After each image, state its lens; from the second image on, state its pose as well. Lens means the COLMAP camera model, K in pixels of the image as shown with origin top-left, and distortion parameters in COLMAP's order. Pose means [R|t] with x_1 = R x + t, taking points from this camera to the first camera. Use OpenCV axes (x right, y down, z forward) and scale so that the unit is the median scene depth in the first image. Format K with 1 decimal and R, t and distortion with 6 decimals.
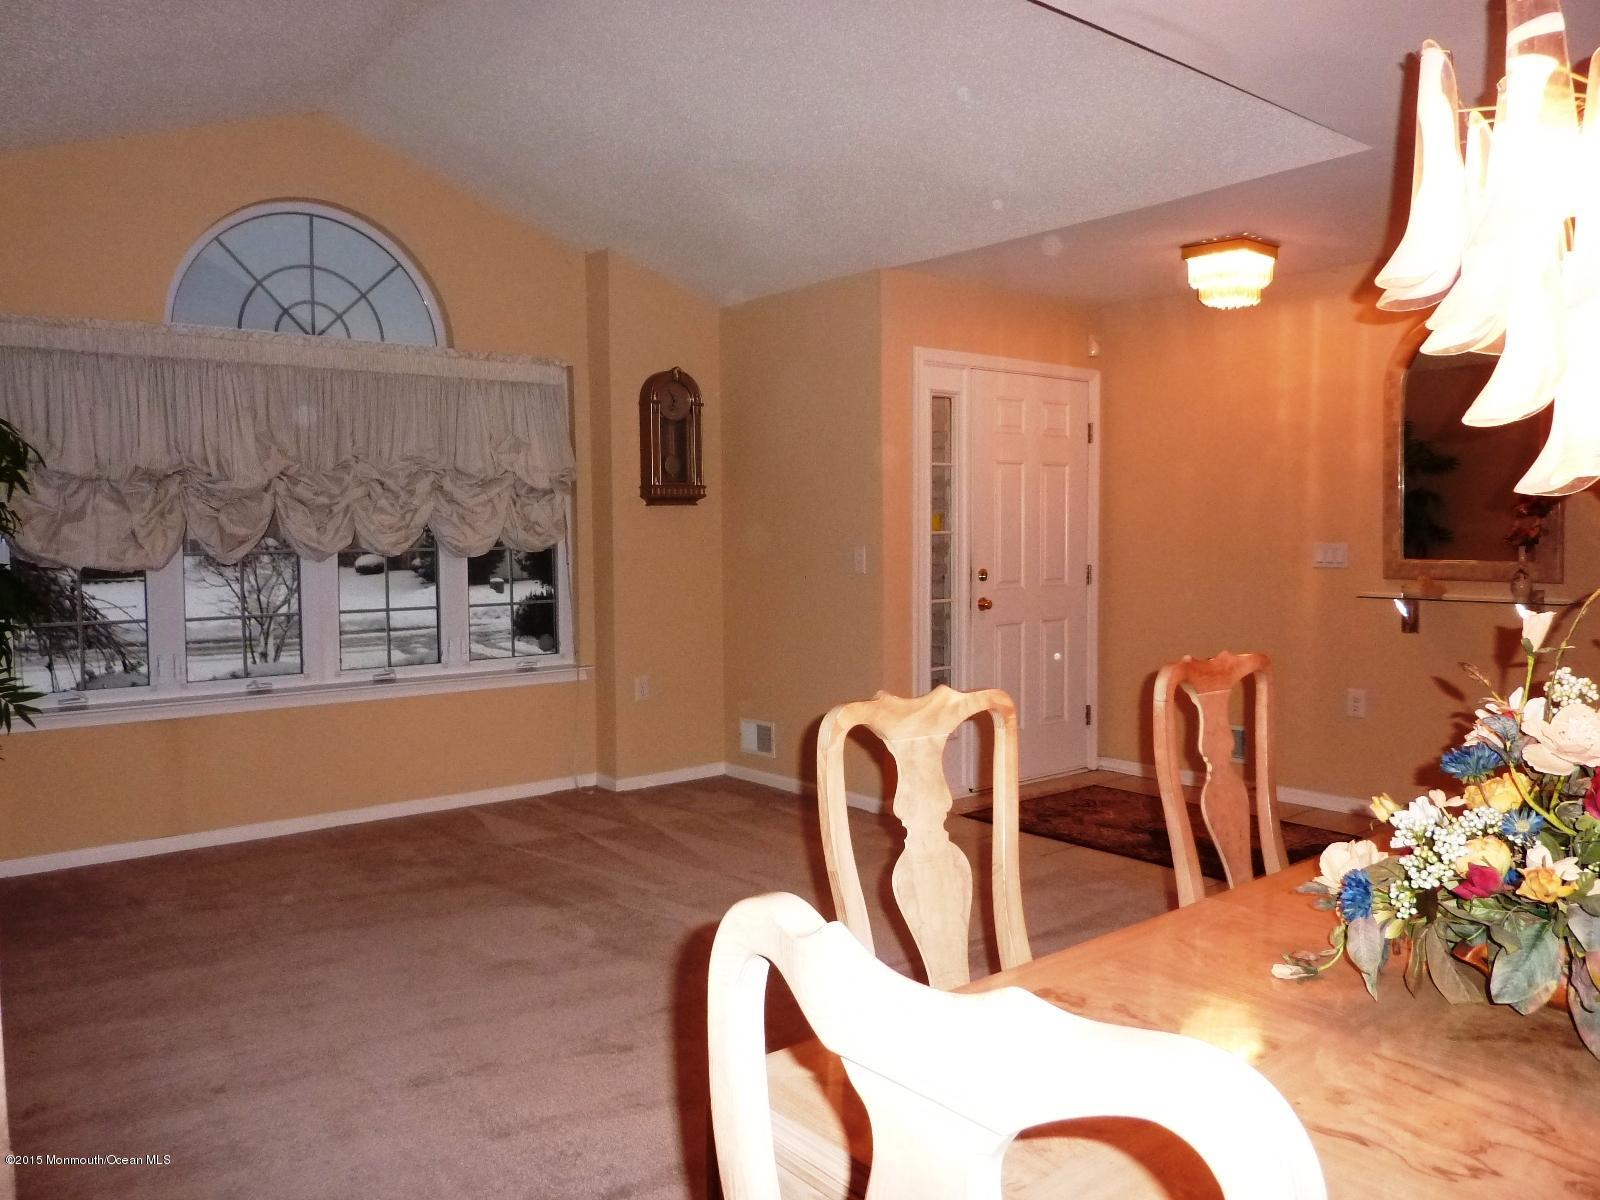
lens RADIAL K [[1200.6, 0, 727.5], [0, 1200.6, 598.8], [0, 0, 1]] dist [-0.027923, -0.012895]
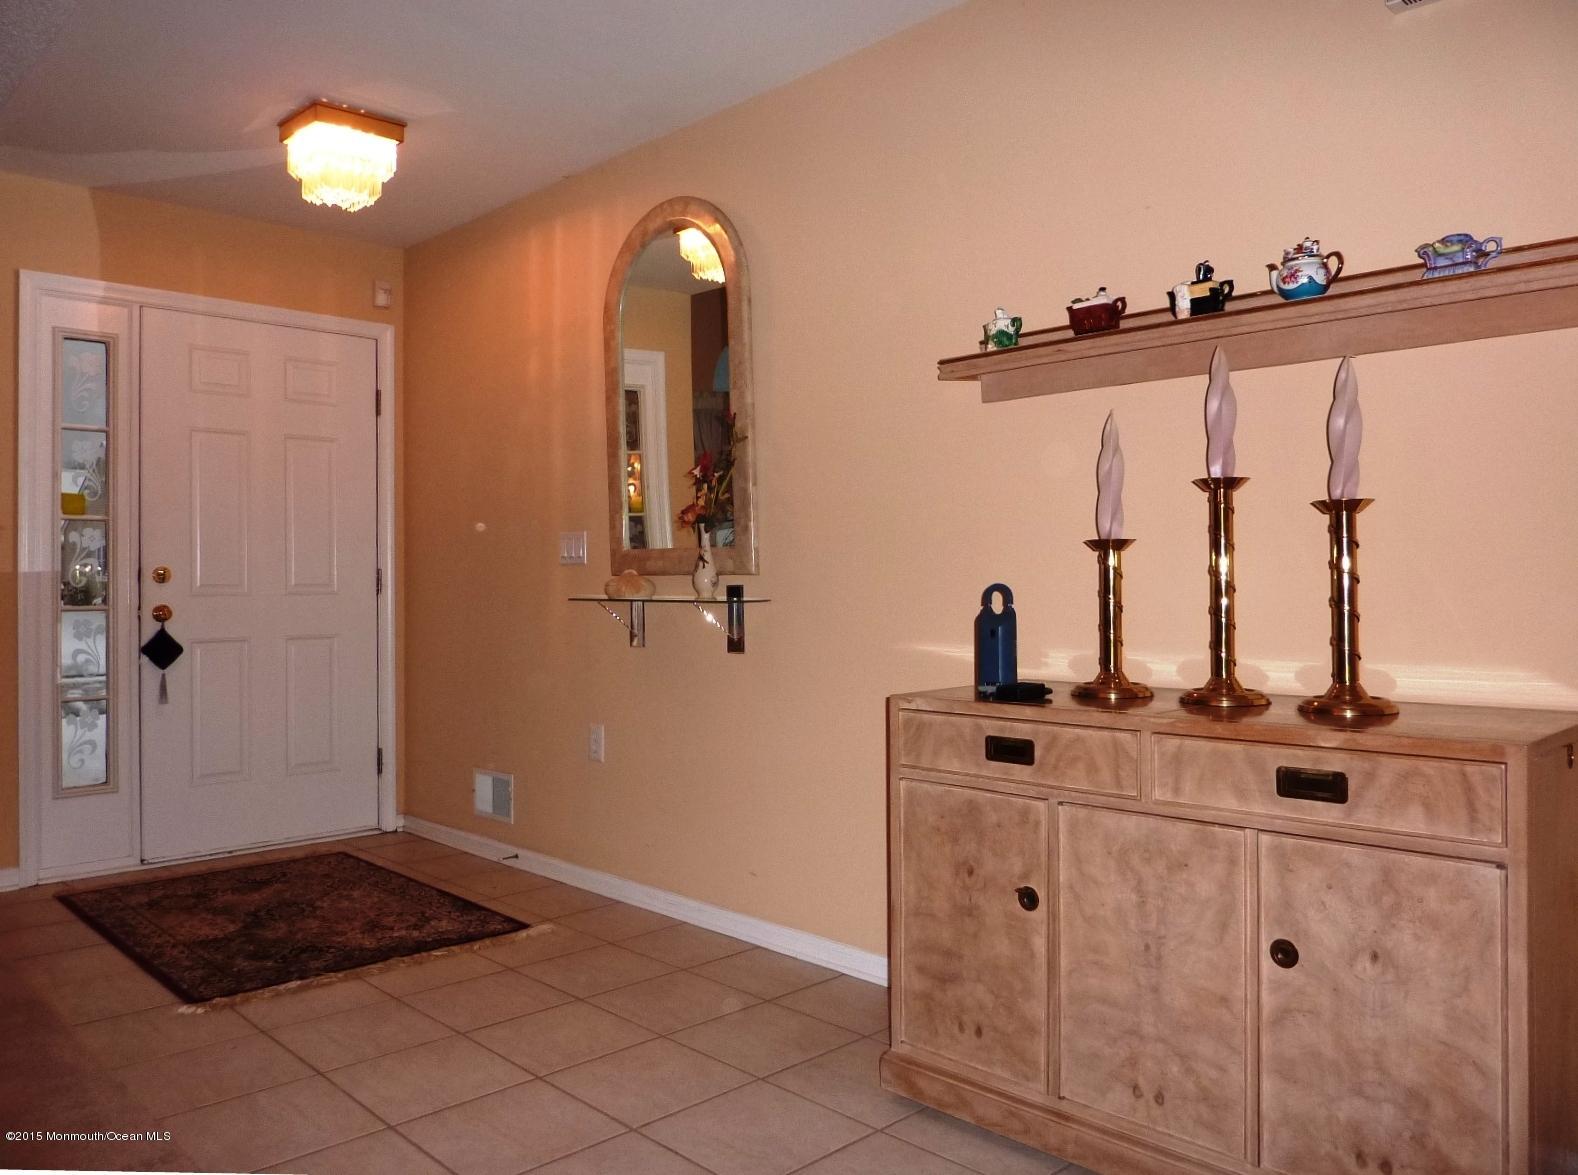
lens RADIAL K [[1184.1, 0, 791.4], [0, 1184.1, 586.0], [0, 0, 1]] dist [-0.027923, -0.012895]
pose [[0.995397, 0.005451, 0.095684, 0.540802], [-0.000059, 0.998416, -0.056264, 0.028864], [-0.095839, 0.055999, 0.993820, 0.220324]]
